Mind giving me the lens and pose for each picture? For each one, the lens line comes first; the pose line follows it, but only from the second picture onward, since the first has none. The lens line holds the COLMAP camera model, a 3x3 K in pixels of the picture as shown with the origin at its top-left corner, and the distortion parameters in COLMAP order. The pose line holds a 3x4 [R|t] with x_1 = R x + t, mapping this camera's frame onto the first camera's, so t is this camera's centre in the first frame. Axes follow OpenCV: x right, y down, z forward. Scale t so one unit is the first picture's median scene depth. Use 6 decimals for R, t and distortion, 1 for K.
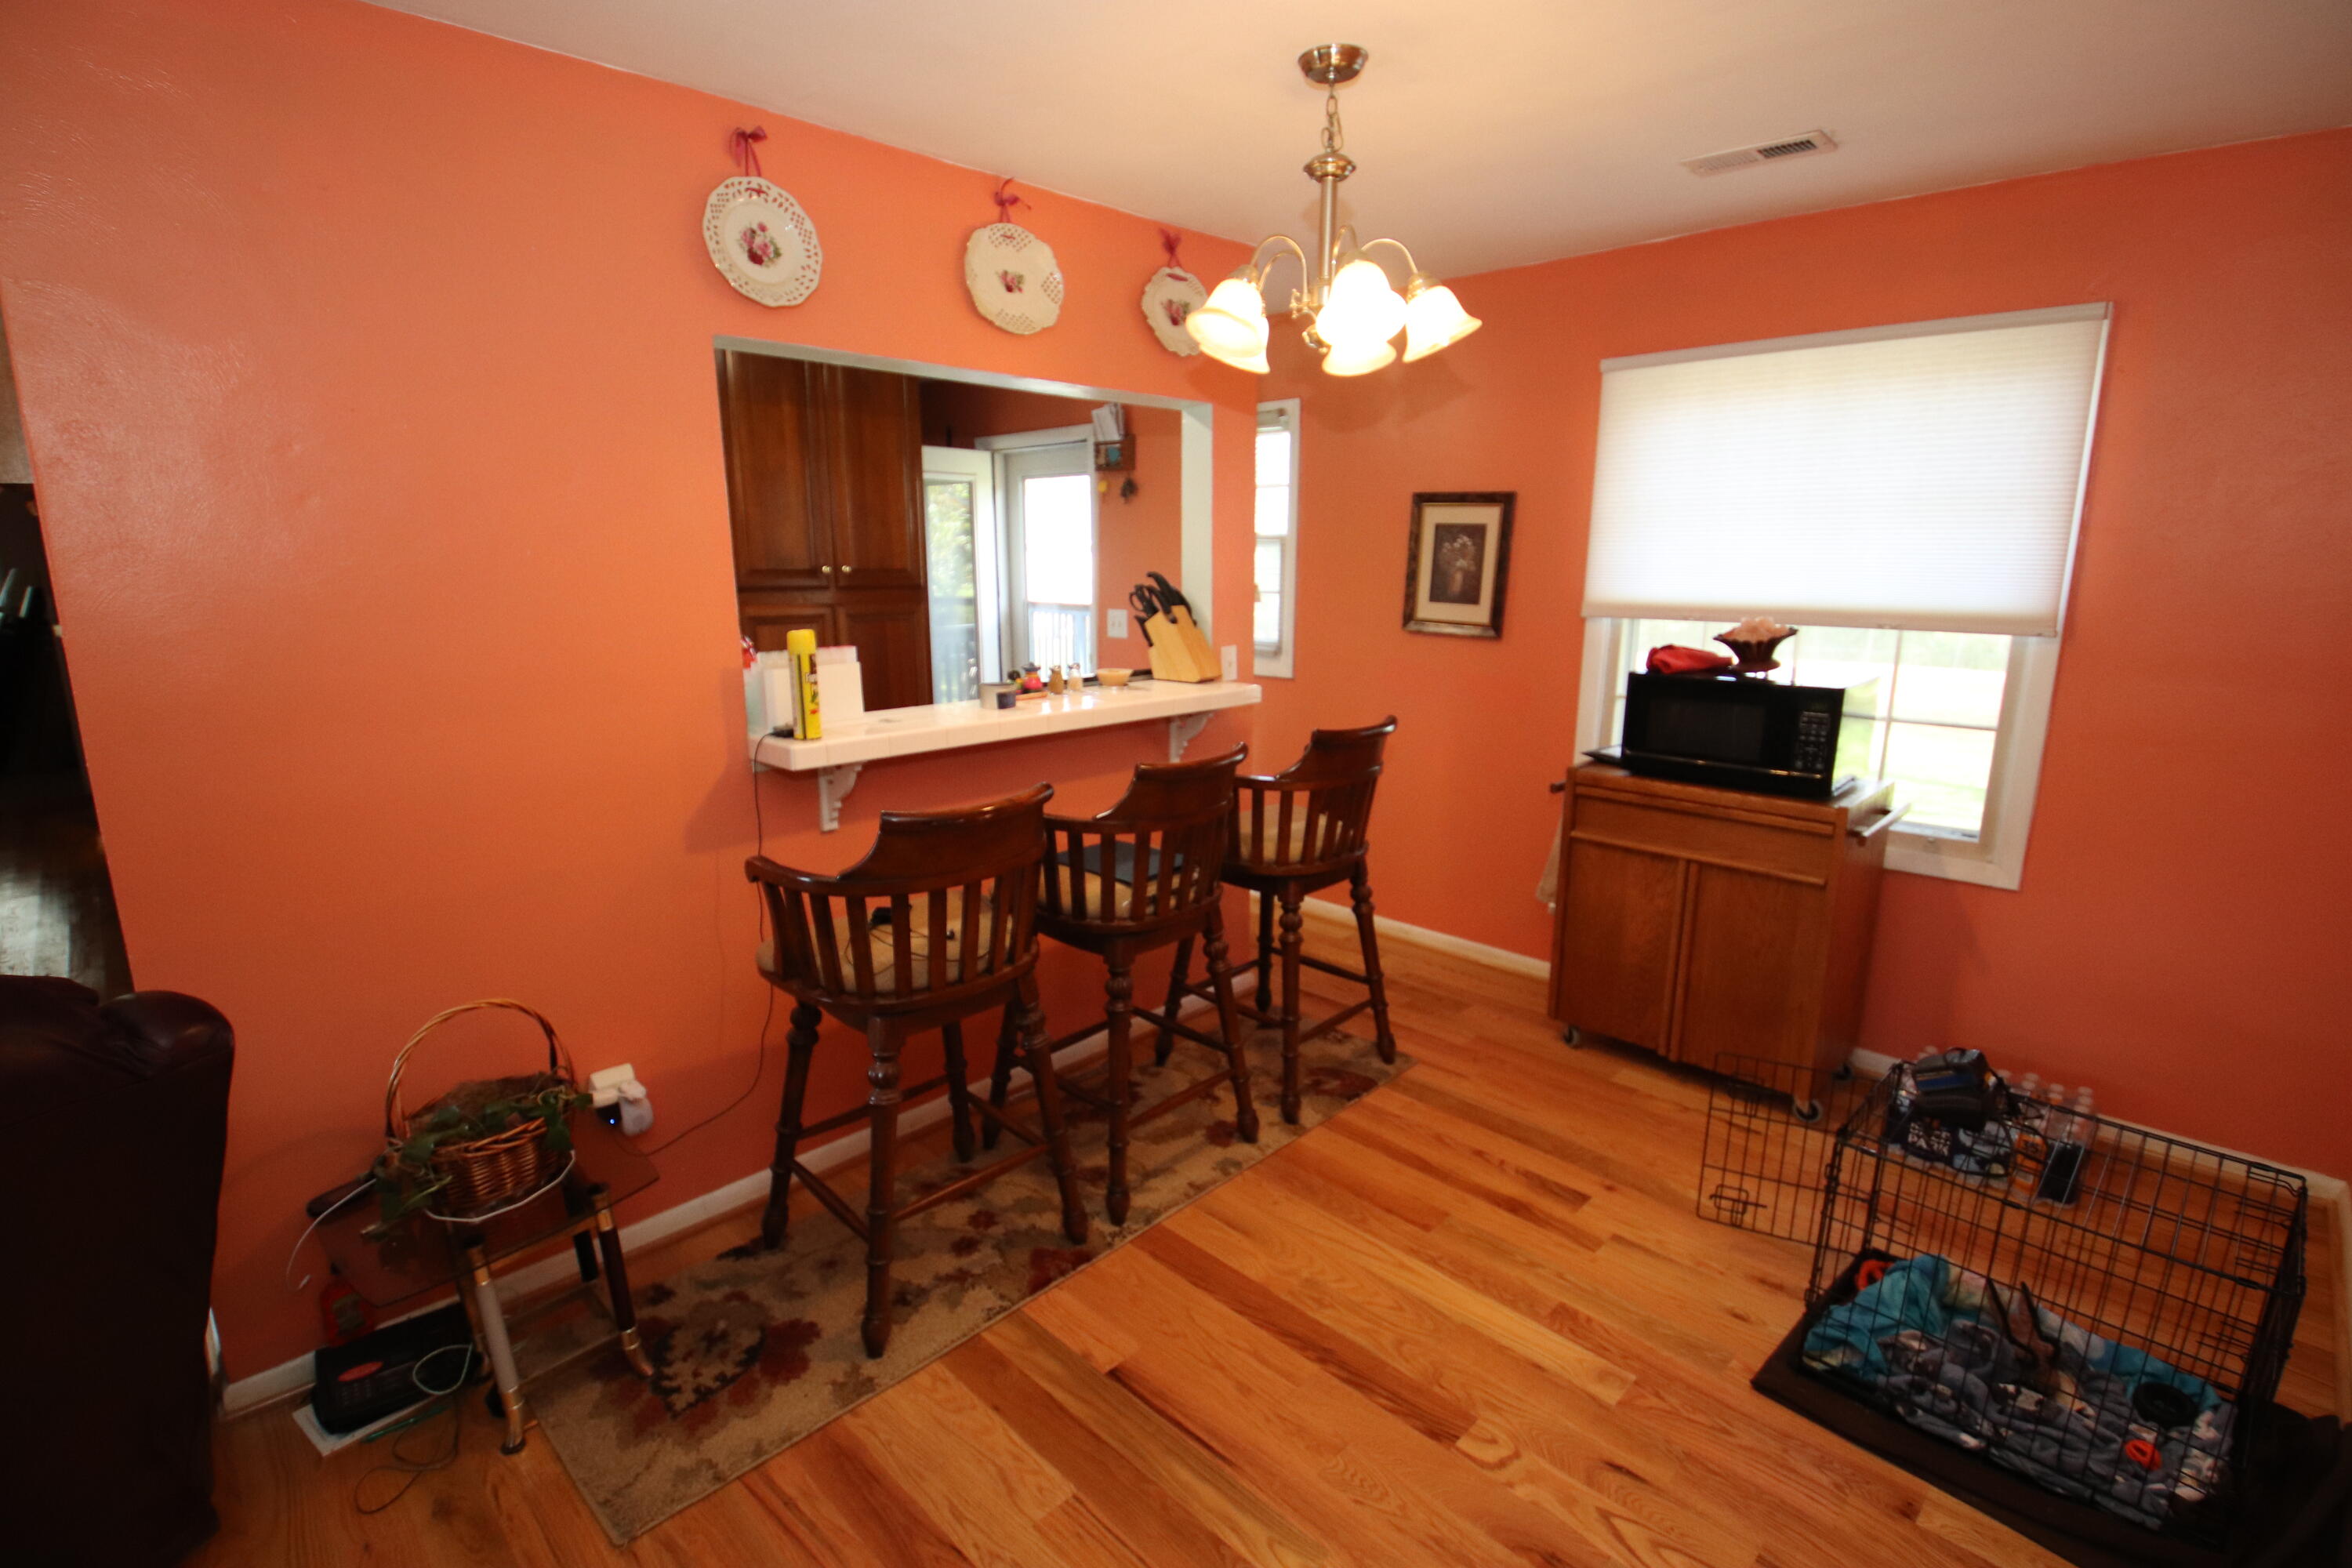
lens RADIAL K [[1093.5, 0, 1176.0], [0, 1093.5, 784.0], [0, 0, 1]] dist [0.036255, -0.045081]
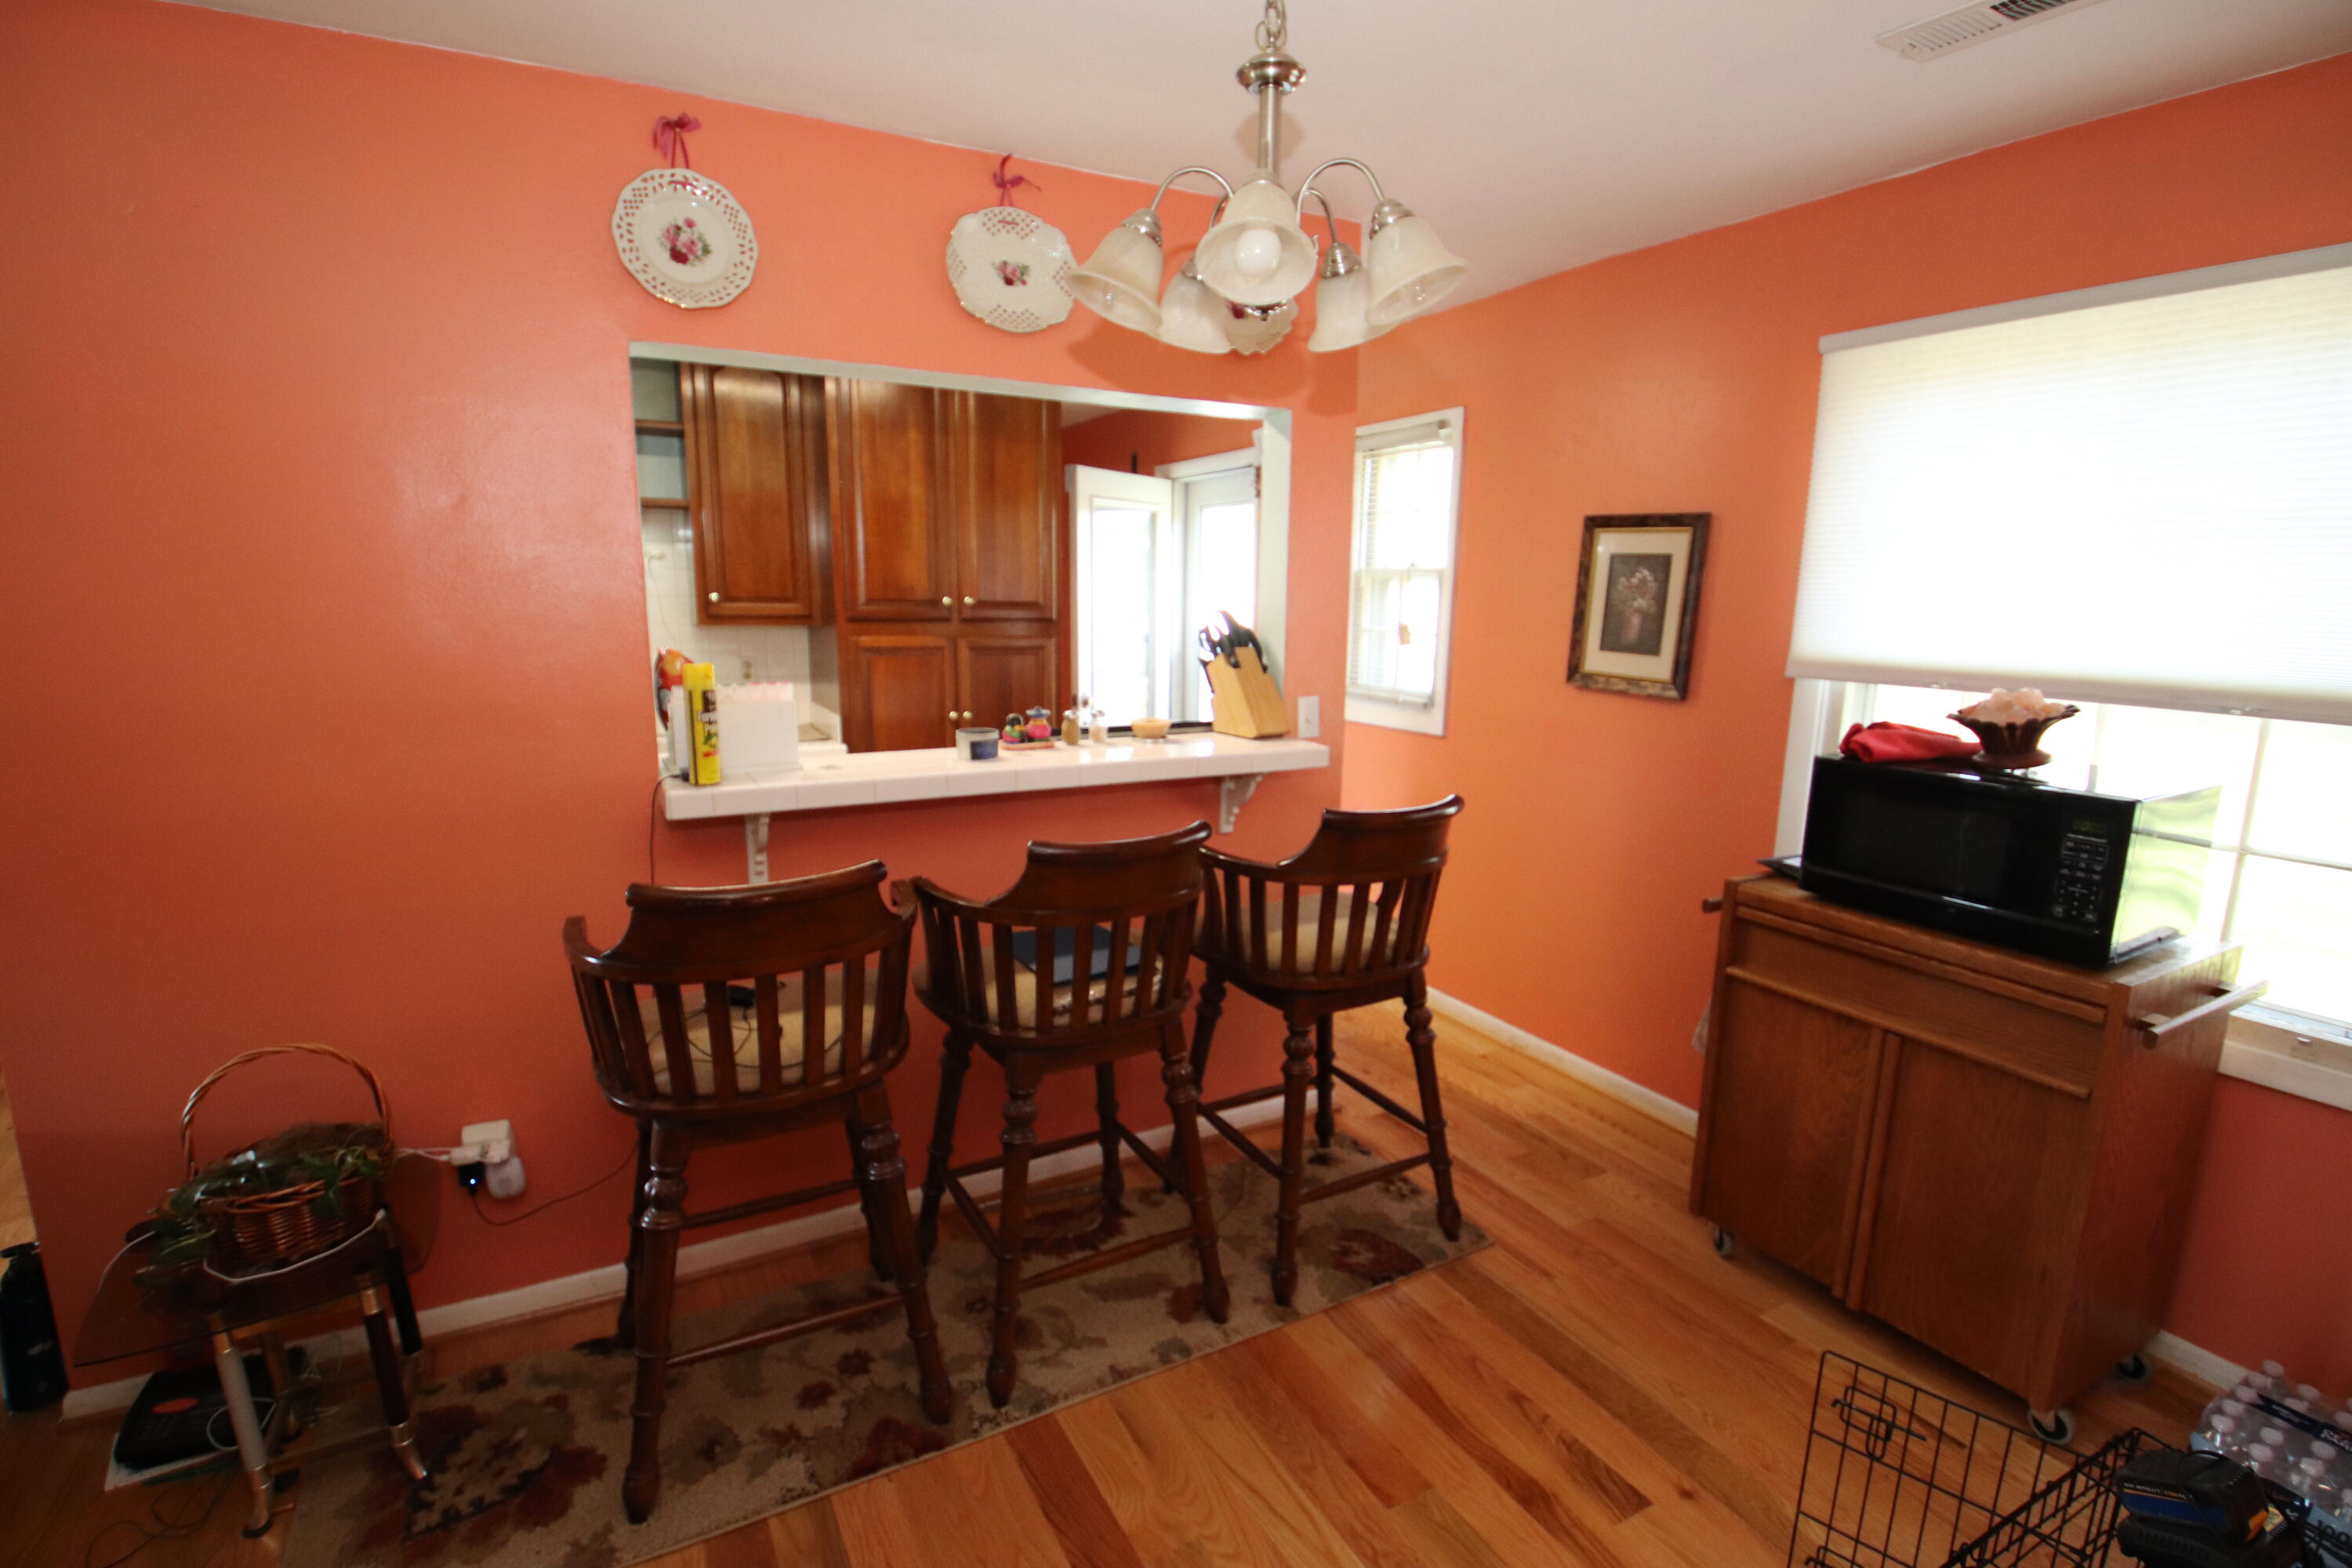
lens RADIAL K [[1095.7, 0, 1176.0], [0, 1095.7, 784.0], [0, 0, 1]] dist [0.015966, -0.028985]
pose [[0.956301, 0.062962, -0.285523, 0.227542], [-0.072372, 0.997124, -0.022515, -0.038895], [0.283284, 0.042195, 0.958107, 0.201021]]
